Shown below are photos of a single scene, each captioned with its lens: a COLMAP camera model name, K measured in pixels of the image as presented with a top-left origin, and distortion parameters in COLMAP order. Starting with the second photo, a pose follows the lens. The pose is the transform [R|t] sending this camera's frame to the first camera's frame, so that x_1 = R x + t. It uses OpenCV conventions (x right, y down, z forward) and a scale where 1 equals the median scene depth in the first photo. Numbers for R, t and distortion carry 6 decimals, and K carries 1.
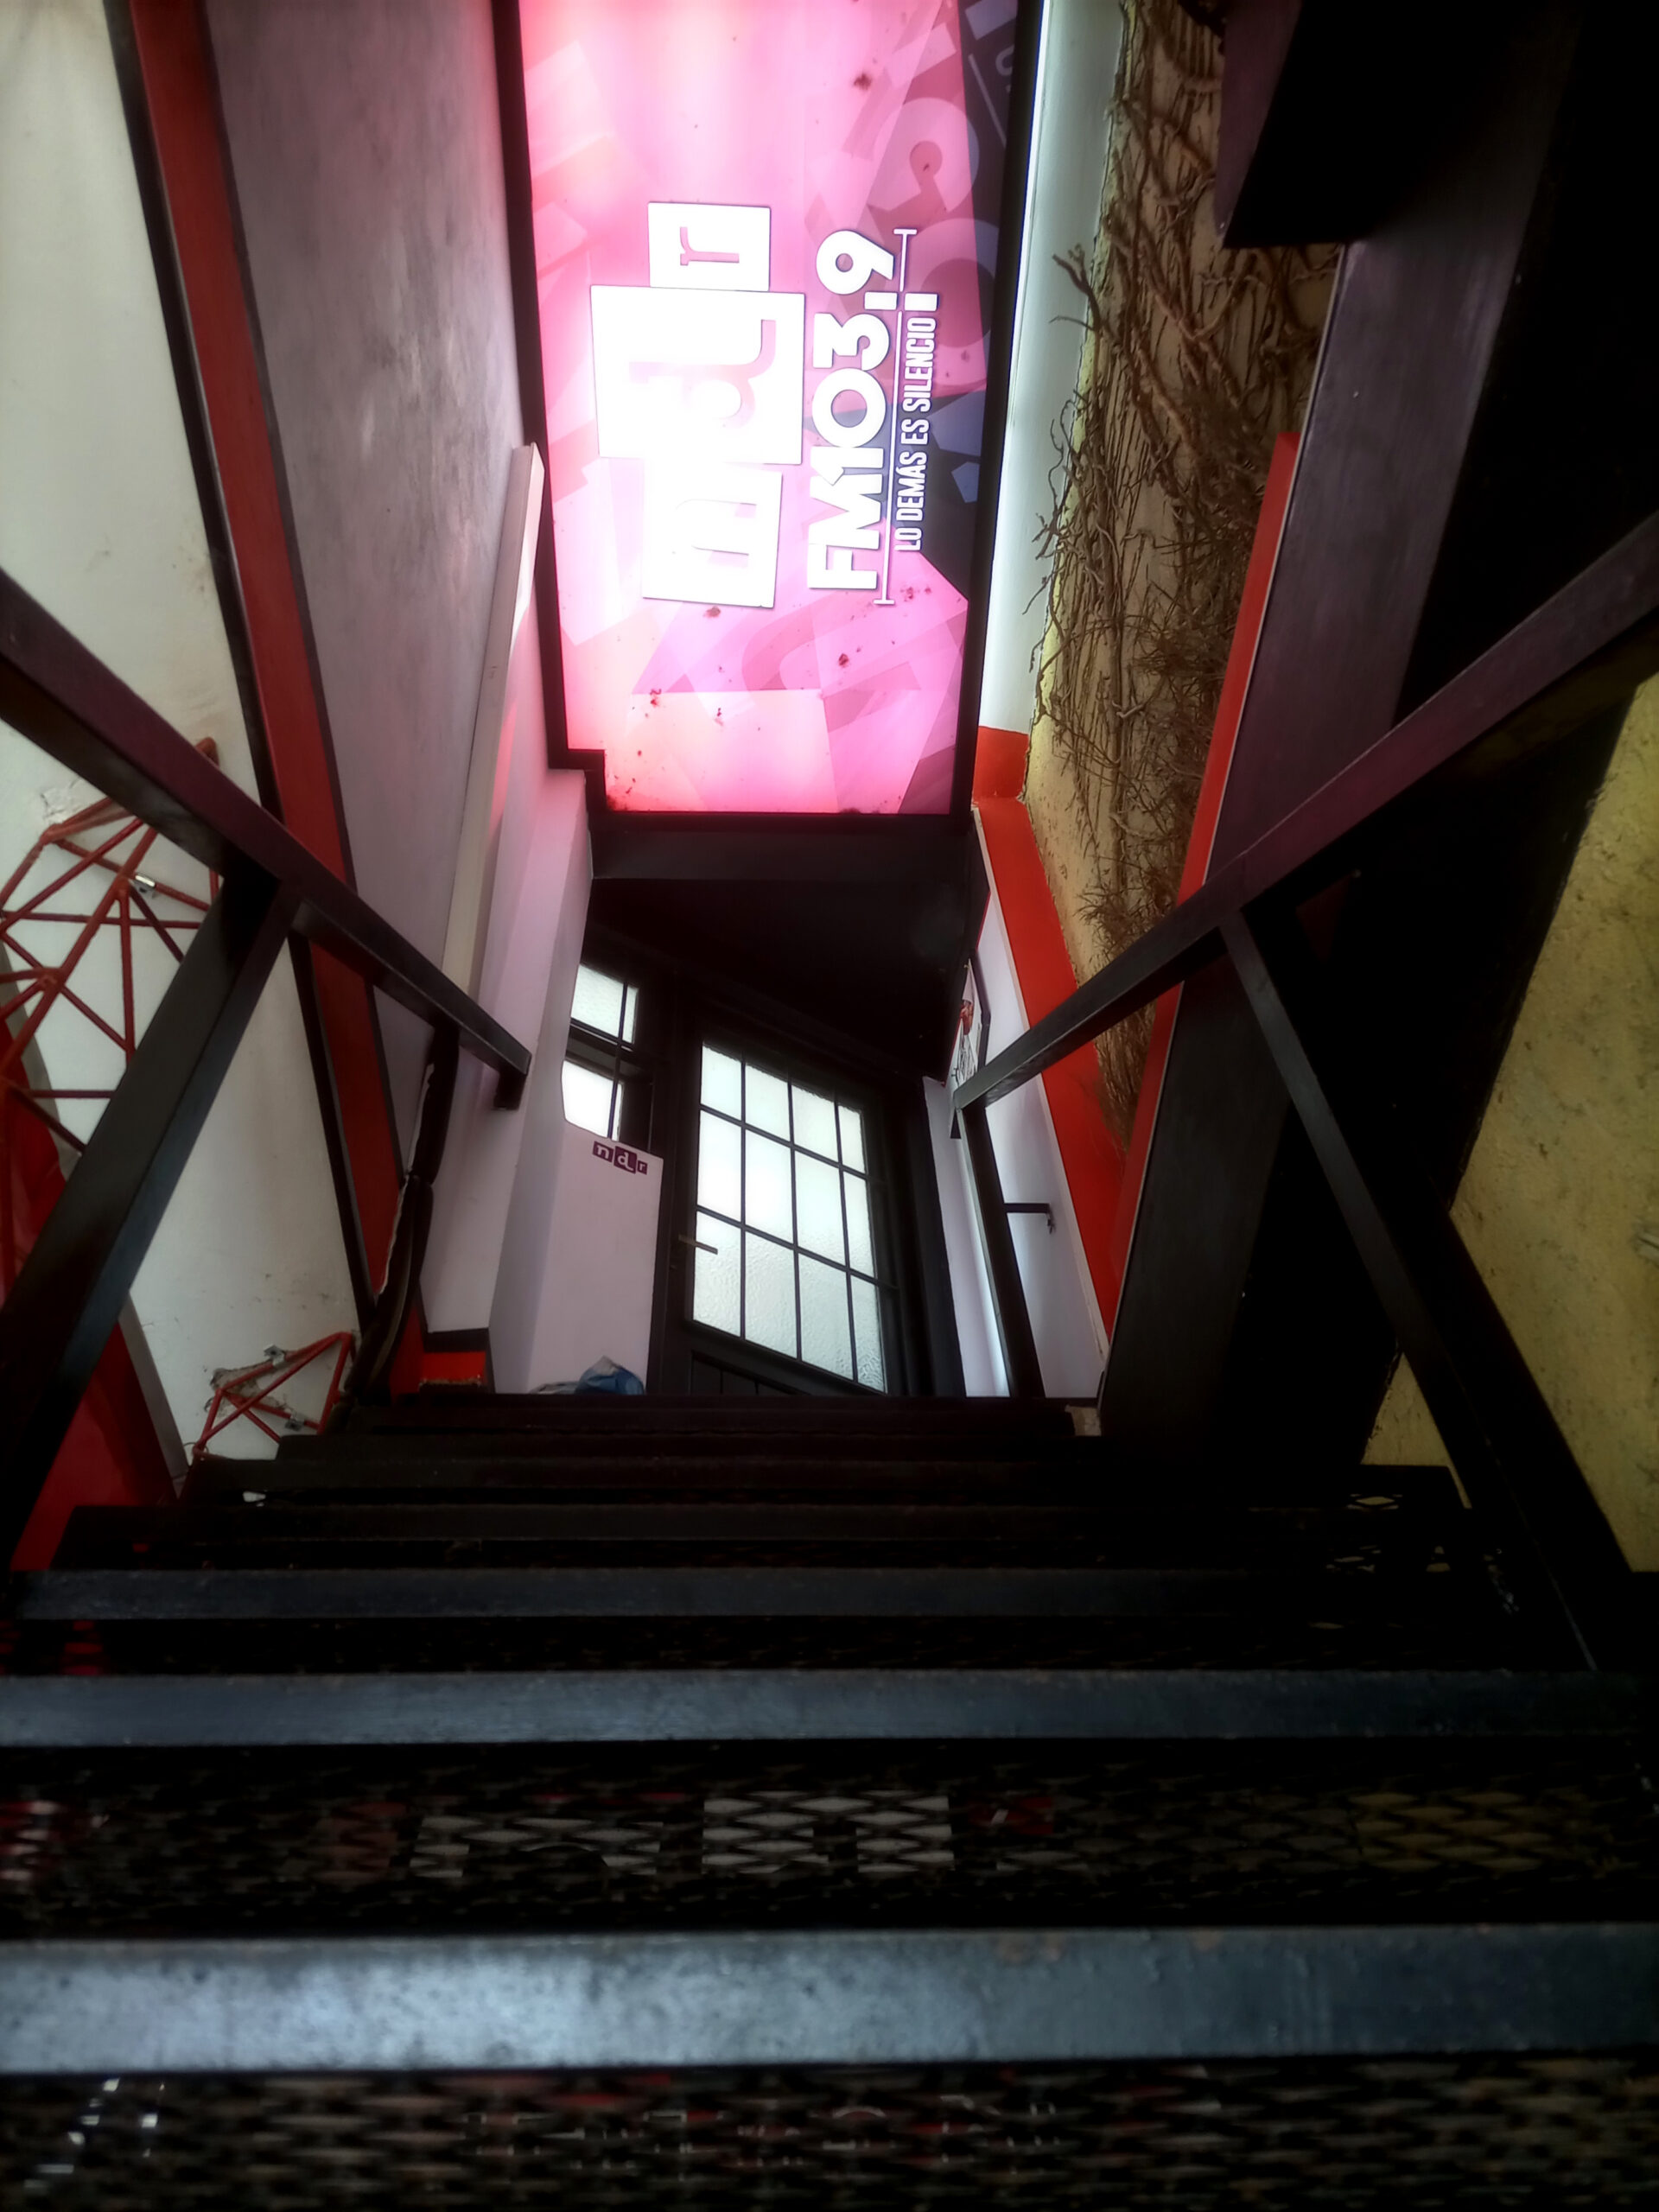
lens RADIAL K [[1638.7, 0, 829.5], [0, 1638.7, 1106.0], [0, 0, 1]] dist [0.103388, -0.139659]
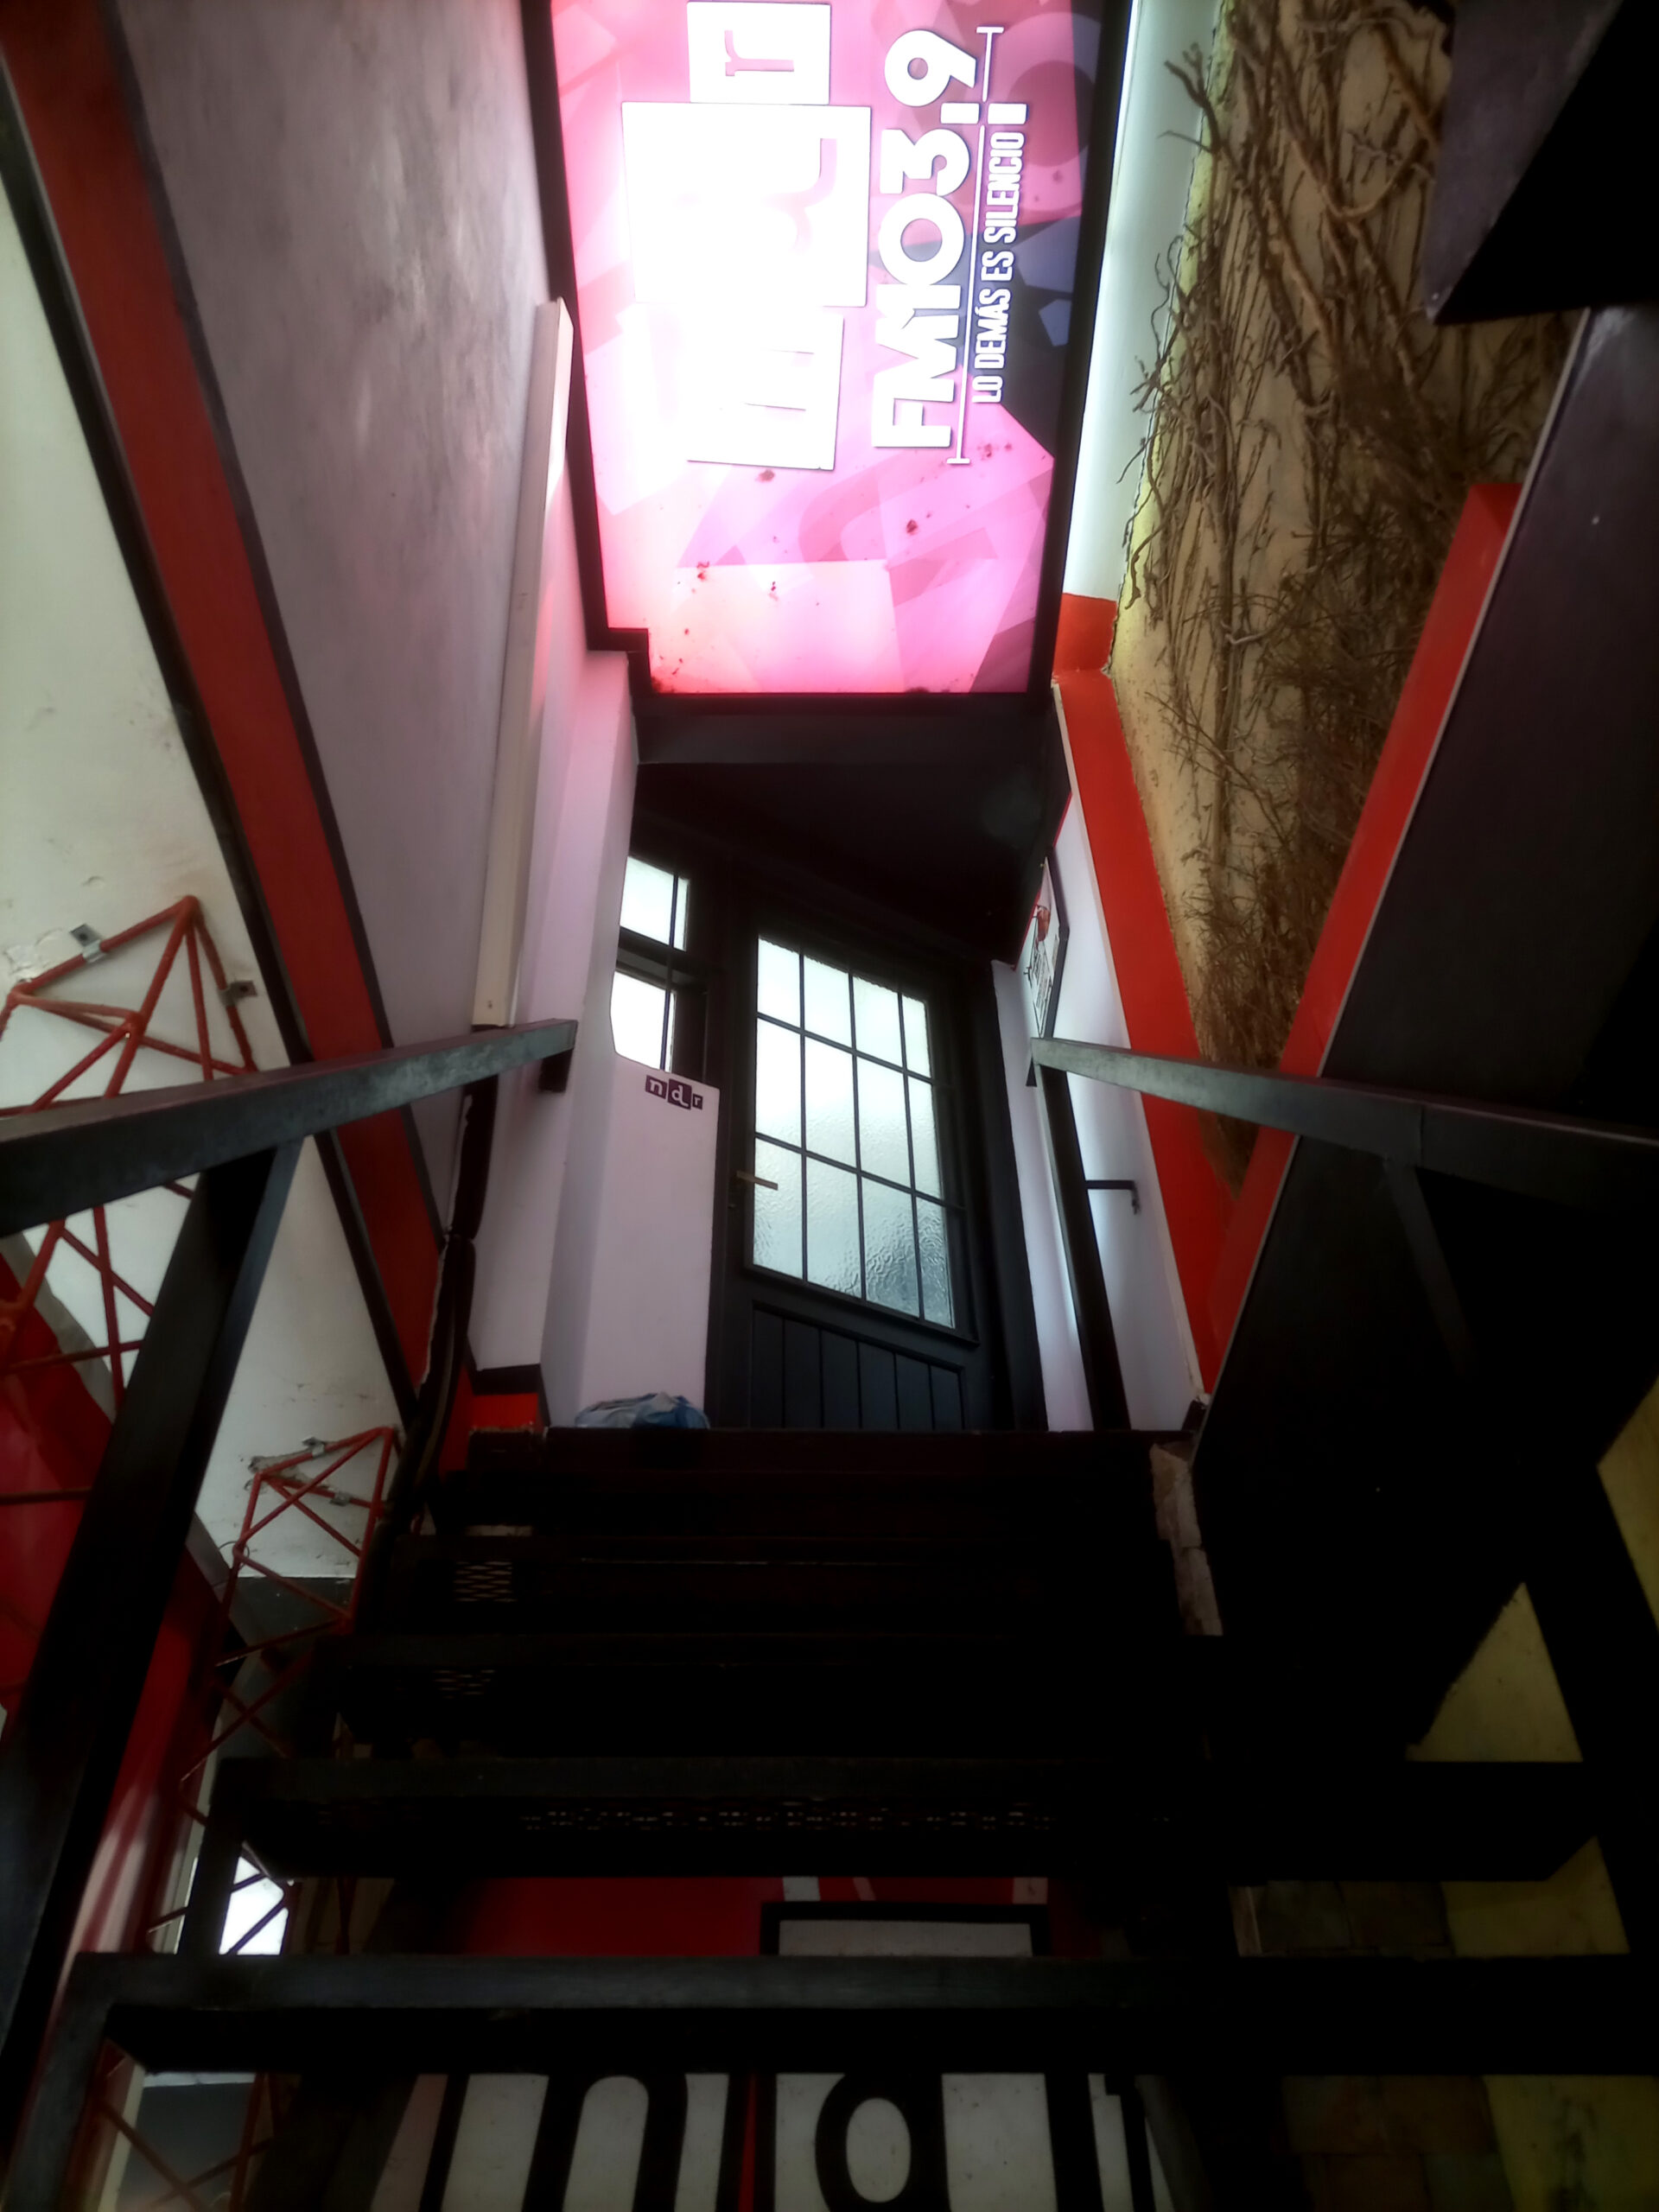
lens RADIAL K [[1638.7, 0, 829.5], [0, 1638.7, 1106.0], [0, 0, 1]] dist [0.103388, -0.139659]
pose [[0.999490, 0.001169, -0.031912, -0.007903], [0.004016, 0.986795, 0.161921, -0.116378], [0.031680, -0.161967, 0.986288, 0.069233]]
